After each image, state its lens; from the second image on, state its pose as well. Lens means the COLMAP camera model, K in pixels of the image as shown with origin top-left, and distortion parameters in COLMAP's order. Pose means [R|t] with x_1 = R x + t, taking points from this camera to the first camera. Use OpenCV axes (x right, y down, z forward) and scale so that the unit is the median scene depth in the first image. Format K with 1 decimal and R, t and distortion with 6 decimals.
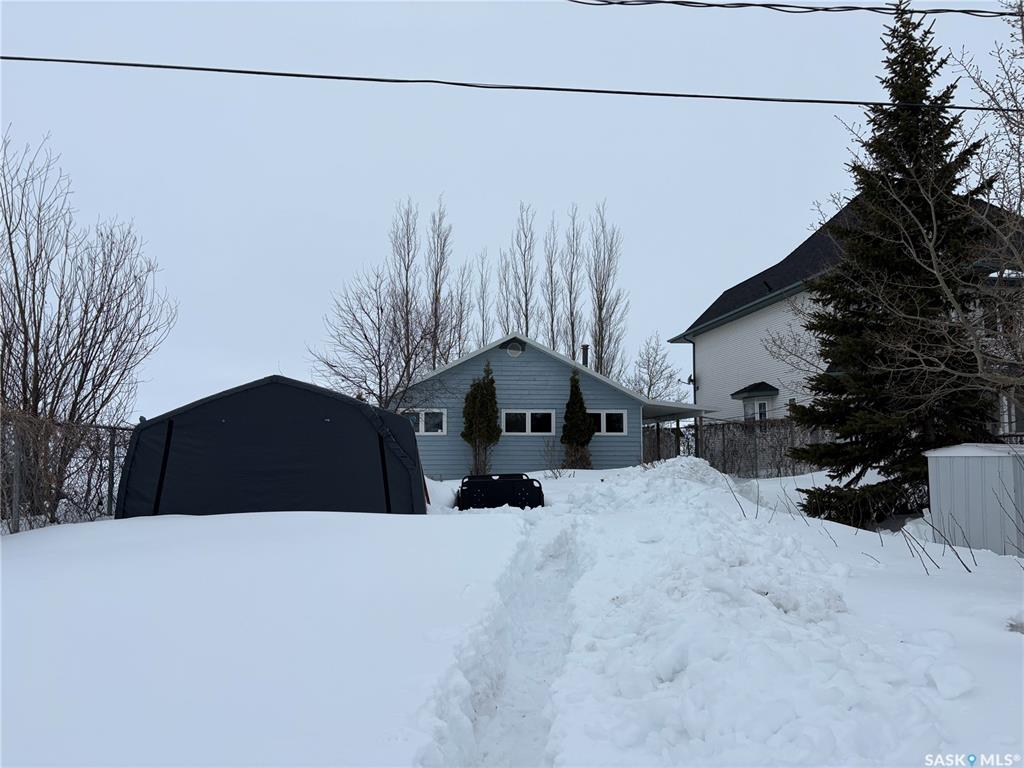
lens RADIAL K [[770.4, 0, 512.0], [0, 770.4, 384.0], [0, 0, 1]] dist [0.062727, 0.000346]
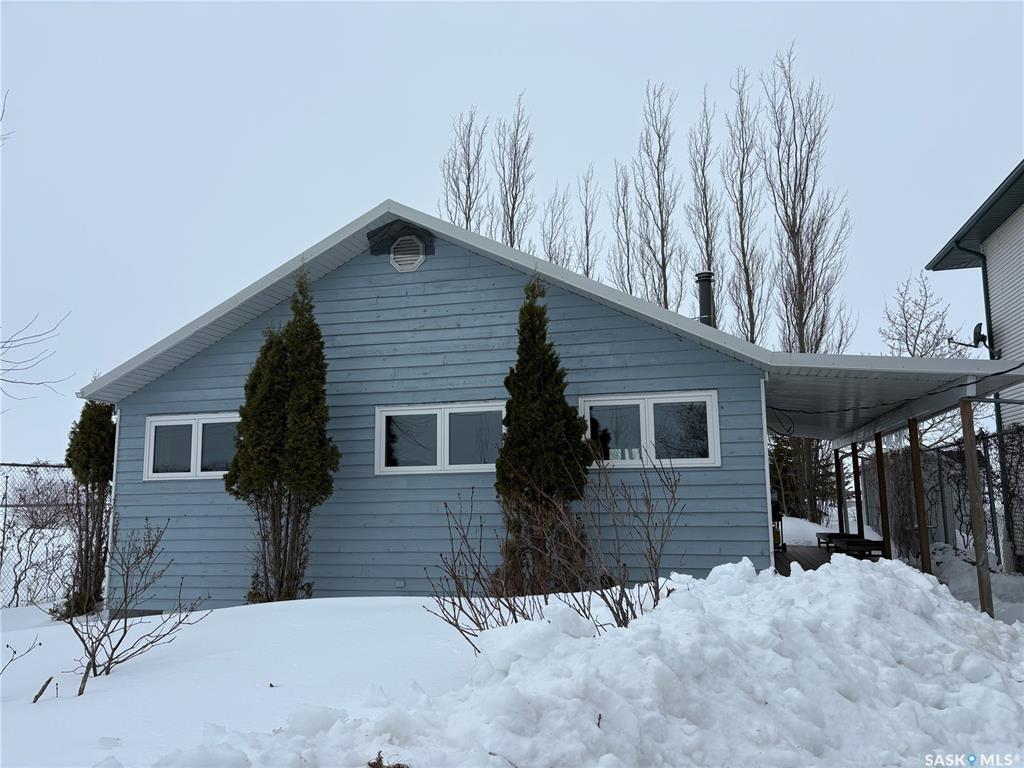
lens RADIAL K [[770.4, 0, 512.0], [0, 770.4, 384.0], [0, 0, 1]] dist [0.062727, 0.000346]
pose [[0.934029, -0.060484, -0.352039, 0.184474], [0.046744, 0.997781, -0.047408, 0.041993], [0.354126, 0.027824, 0.934784, 0.646114]]
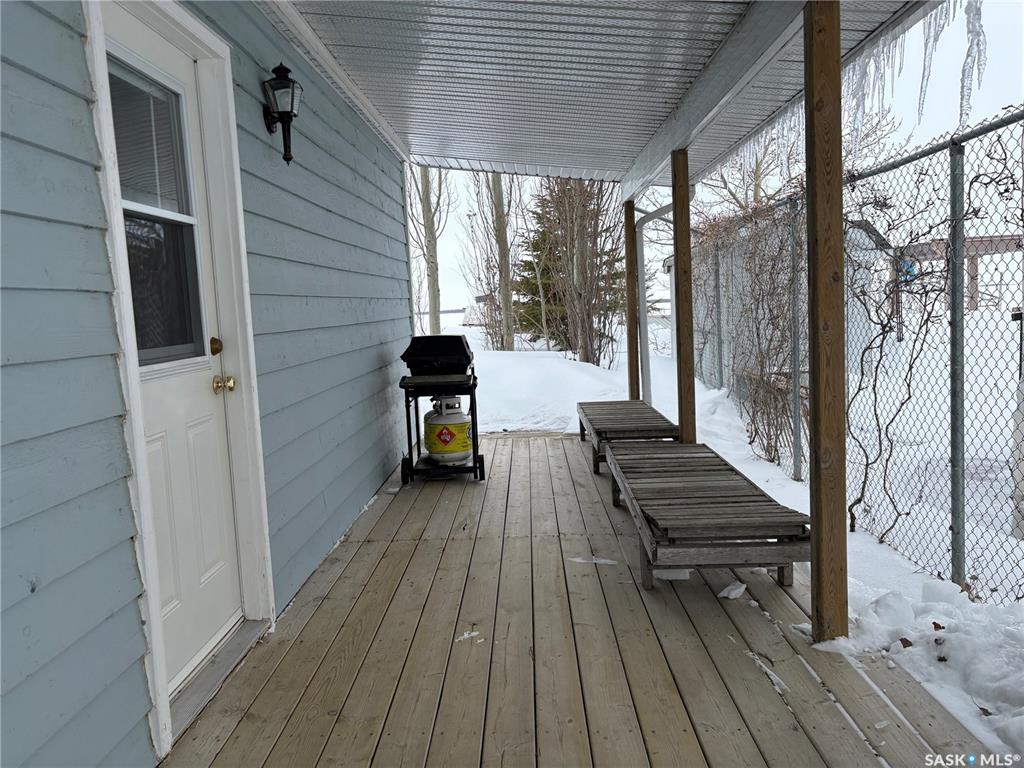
lens RADIAL K [[770.4, 0, 512.0], [0, 770.4, 384.0], [0, 0, 1]] dist [0.062727, 0.000346]
pose [[0.991751, -0.037369, -0.122612, 0.190511], [0.060995, 0.978902, 0.195014, 0.065648], [0.112738, -0.200884, 0.973106, 0.883596]]
